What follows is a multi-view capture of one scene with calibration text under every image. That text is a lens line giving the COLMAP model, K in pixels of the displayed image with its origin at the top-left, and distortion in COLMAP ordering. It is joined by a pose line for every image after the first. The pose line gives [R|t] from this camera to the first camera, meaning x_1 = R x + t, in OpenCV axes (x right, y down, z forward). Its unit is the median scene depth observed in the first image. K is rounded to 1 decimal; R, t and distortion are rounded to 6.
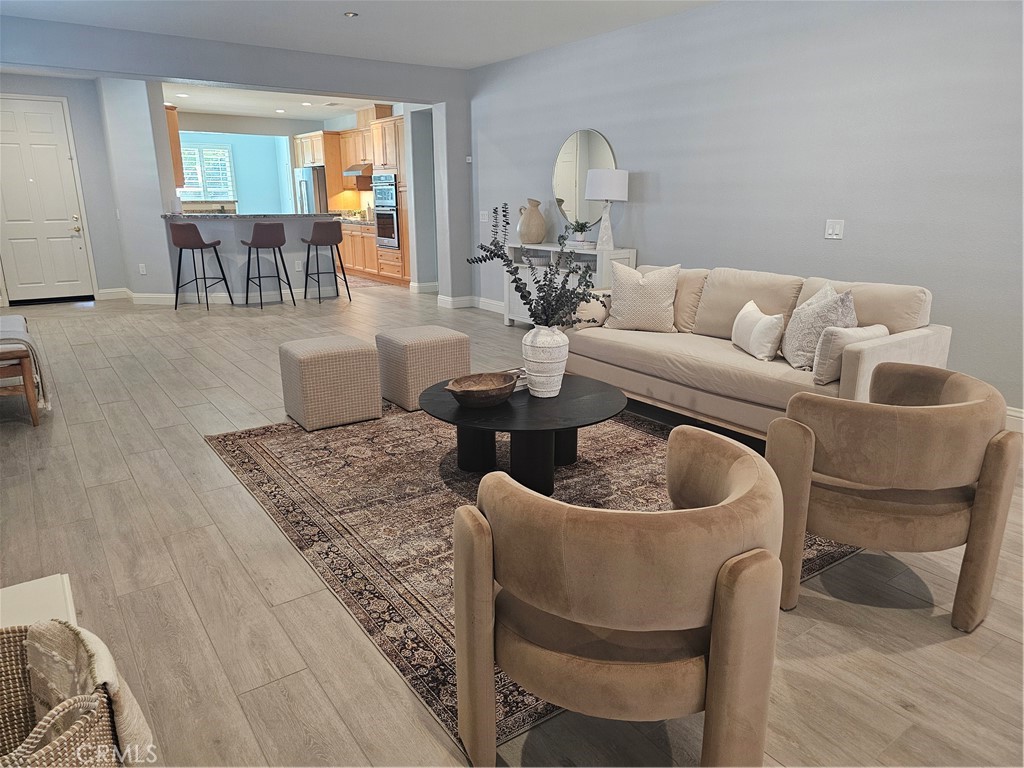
lens RADIAL K [[686.9, 0, 512.0], [0, 686.9, 384.0], [0, 0, 1]] dist [0.023696, -0.004695]
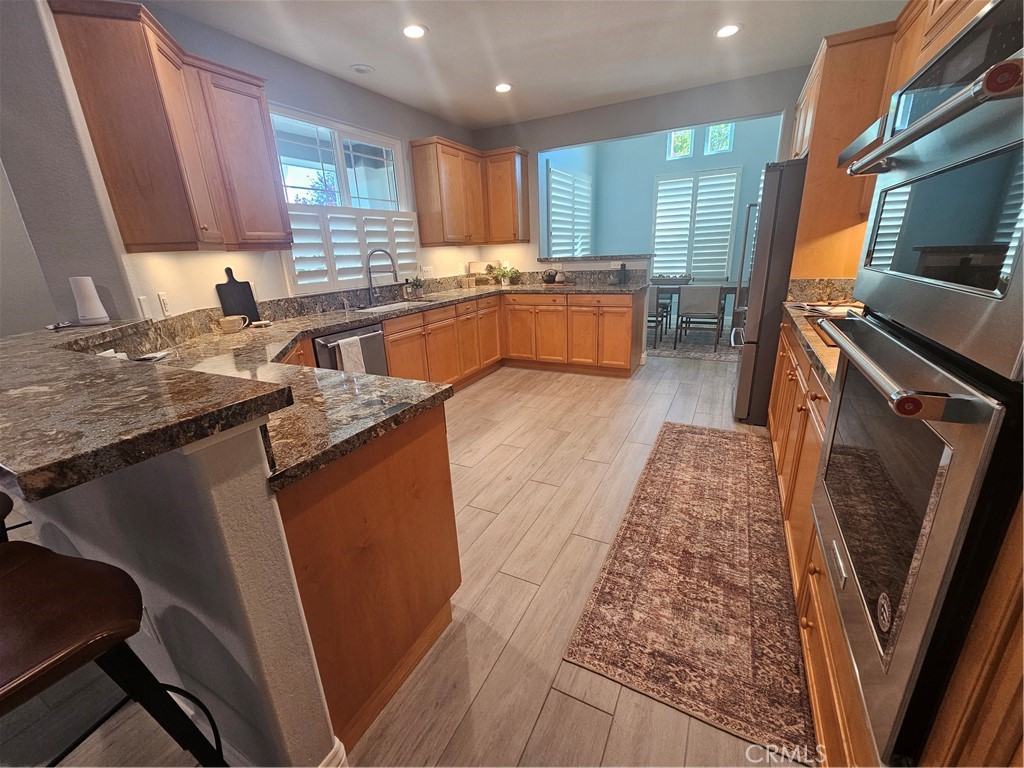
lens RADIAL K [[418.0, 0, 512.0], [0, 418.0, 384.0], [0, 0, 1]] dist [-0.000567, -0.000050]
pose [[0.455606, 0.254856, -0.852919, -0.181919], [-0.195497, 0.963396, 0.183438, -0.296645], [0.868449, 0.083167, 0.488753, 1.081145]]
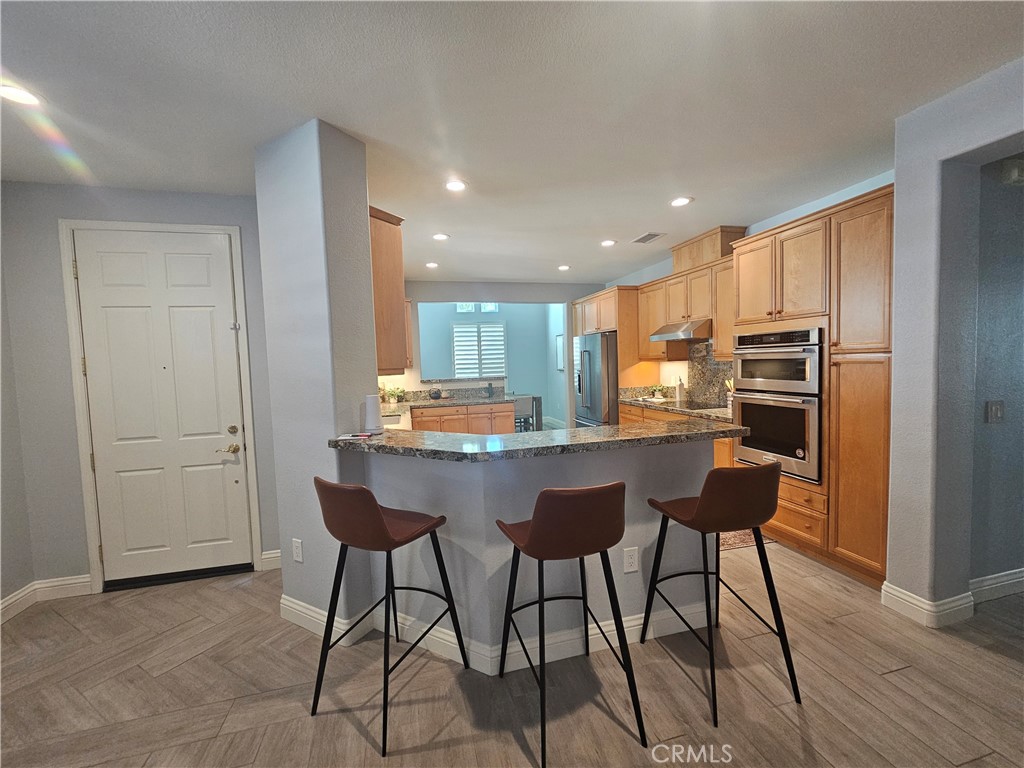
lens RADIAL K [[418.0, 0, 512.0], [0, 418.0, 384.0], [0, 0, 1]] dist [-0.000567, -0.000050]
pose [[0.933805, -0.008262, -0.357686, -0.303159], [-0.065526, 0.978875, -0.193676, -0.229595], [0.351730, 0.204294, 0.913537, 0.778956]]
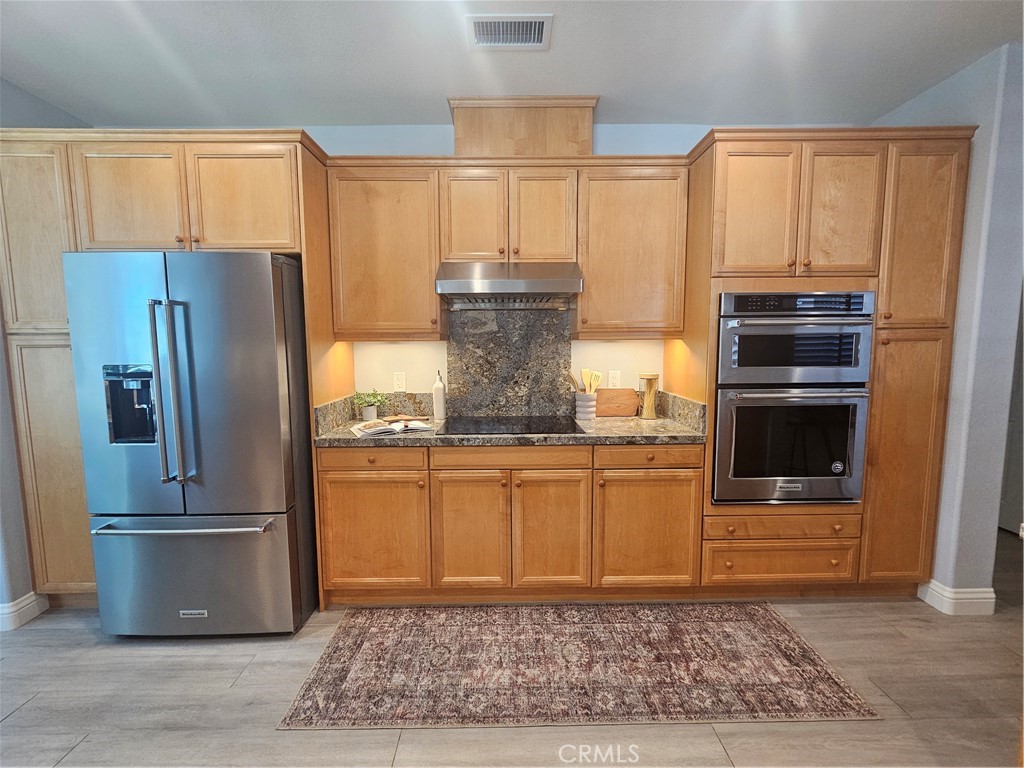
lens RADIAL K [[438.3, 0, 512.0], [0, 438.3, 384.0], [0, 0, 1]] dist [0.000596, 0.000300]
pose [[0.573468, -0.082667, 0.815047, -0.518705], [0.223238, 0.973014, -0.058382, -0.330003], [-0.788226, 0.215429, 0.576446, 1.174288]]
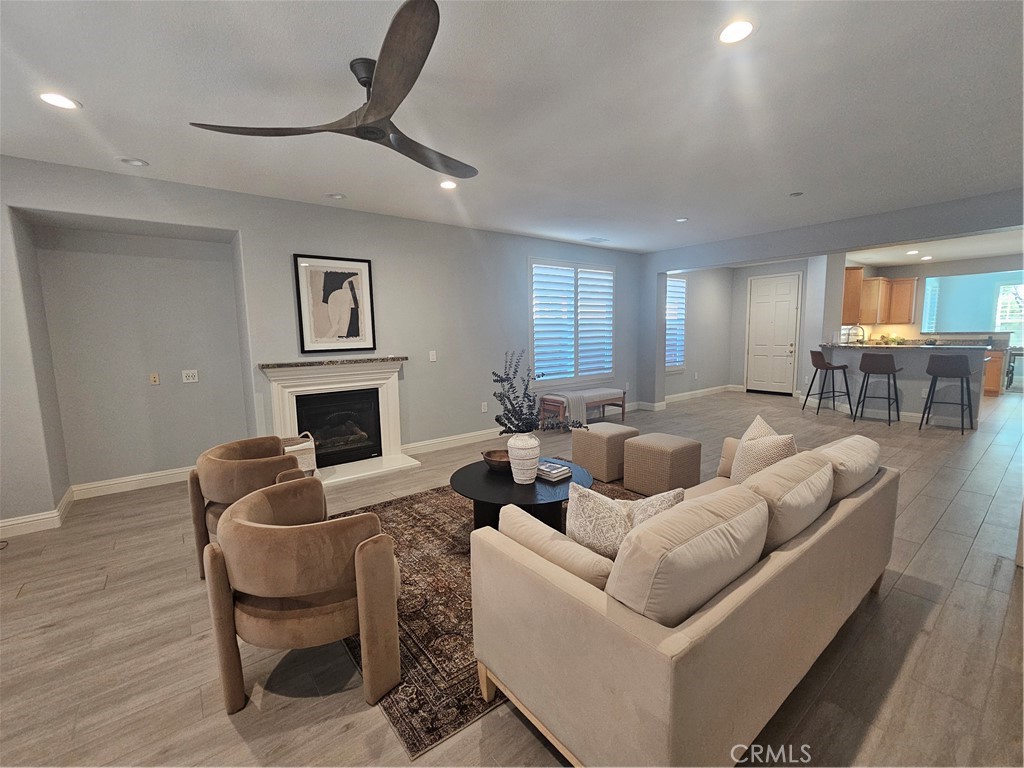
lens RADIAL K [[438.3, 0, 512.0], [0, 438.3, 384.0], [0, 0, 1]] dist [0.000596, 0.000300]
pose [[0.048716, 0.122134, -0.991317, 0.355446], [-0.246217, 0.963336, 0.106587, -0.103805], [0.967990, 0.238887, 0.077002, 0.329769]]
